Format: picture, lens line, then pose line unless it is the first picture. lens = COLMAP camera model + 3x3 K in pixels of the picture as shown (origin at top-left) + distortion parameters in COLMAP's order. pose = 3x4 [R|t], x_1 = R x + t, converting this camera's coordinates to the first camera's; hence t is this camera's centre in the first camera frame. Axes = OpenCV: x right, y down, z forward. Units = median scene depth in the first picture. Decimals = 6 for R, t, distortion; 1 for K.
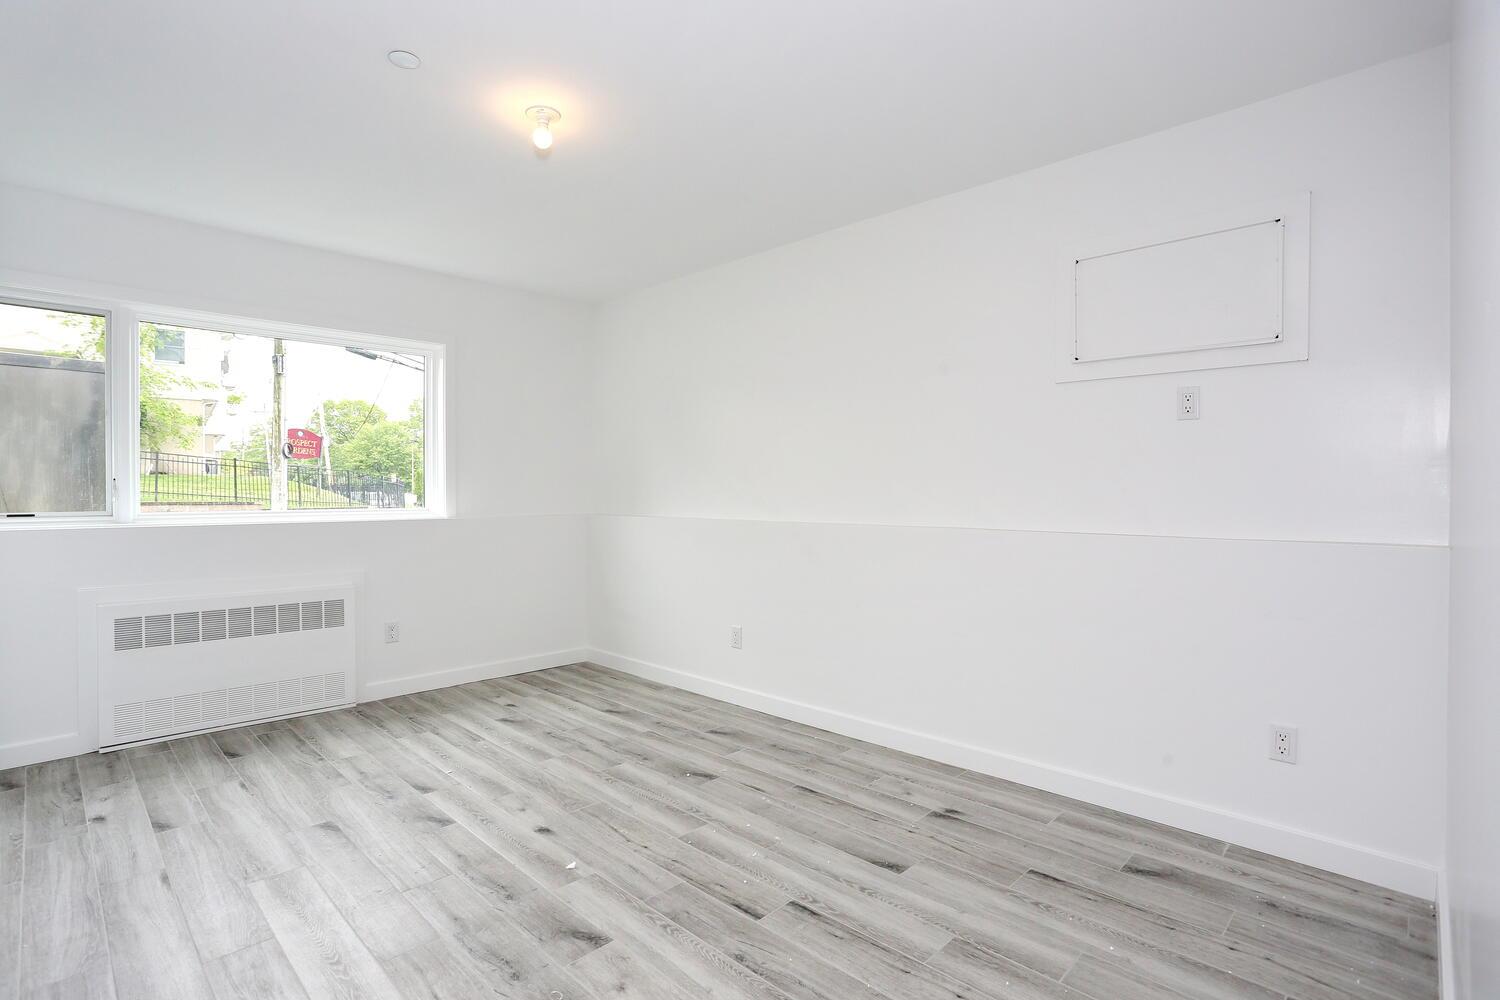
lens RADIAL K [[723.6, 0, 736.9], [0, 723.6, 506.6], [0, 0, 1]] dist [-0.014290, 0.004564]
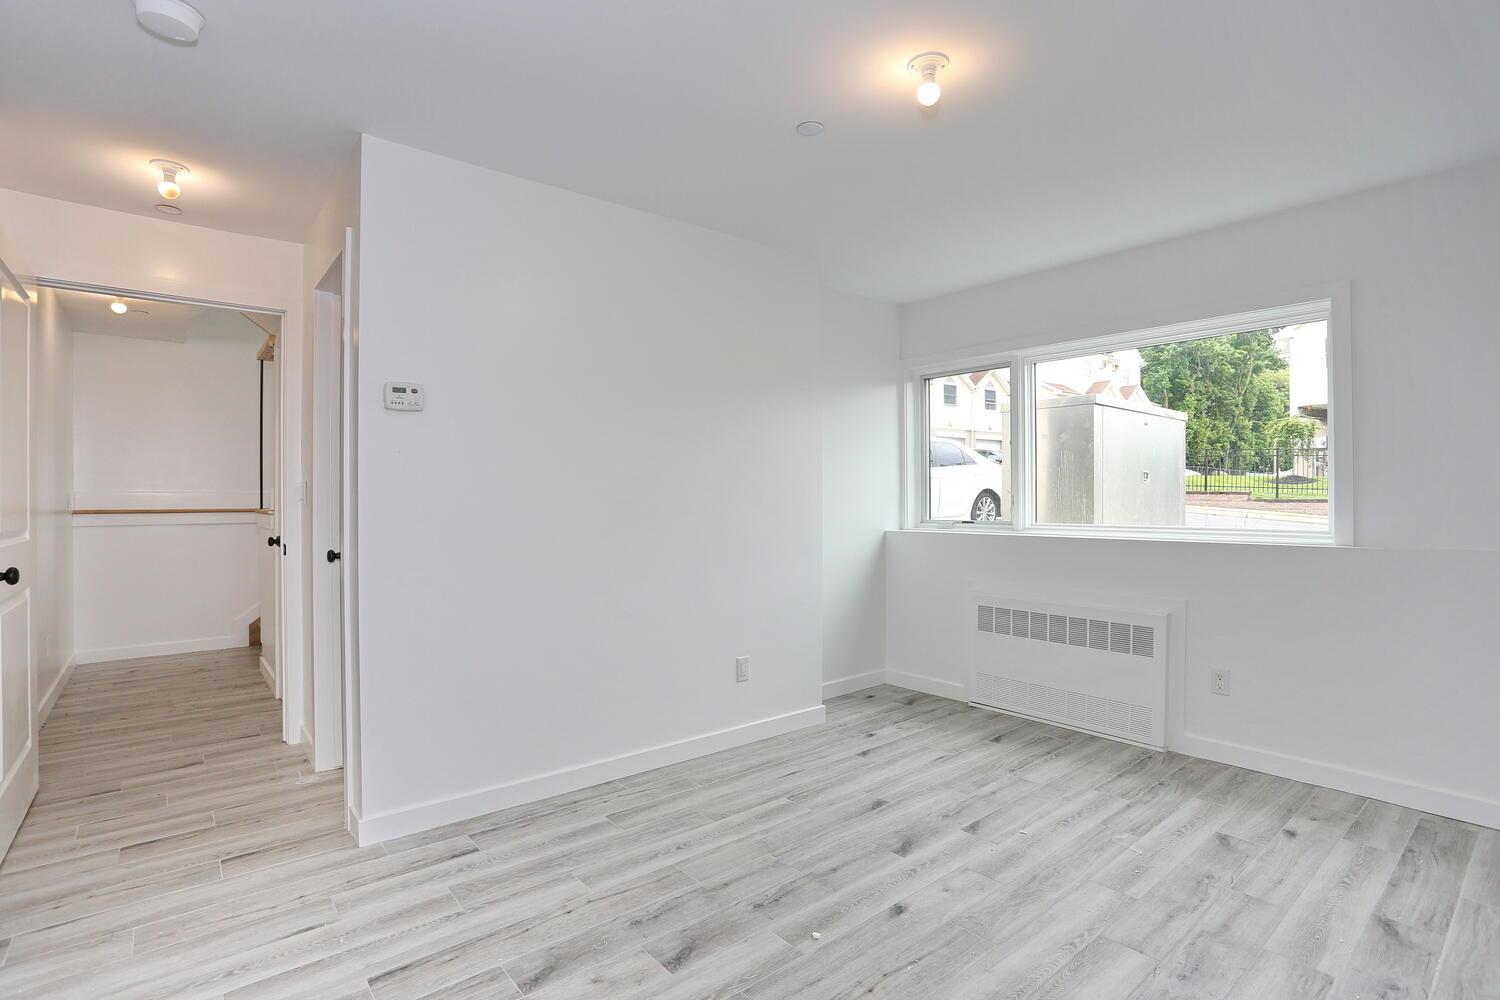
lens RADIAL K [[723.6, 0, 735.9], [0, 723.6, 492.0], [0, 0, 1]] dist [-0.014290, 0.004564]
pose [[-0.084407, -0.010743, -0.996373, 0.457245], [-0.008460, 0.999914, -0.010065, -0.030678], [0.996395, 0.007580, -0.084490, 0.649879]]
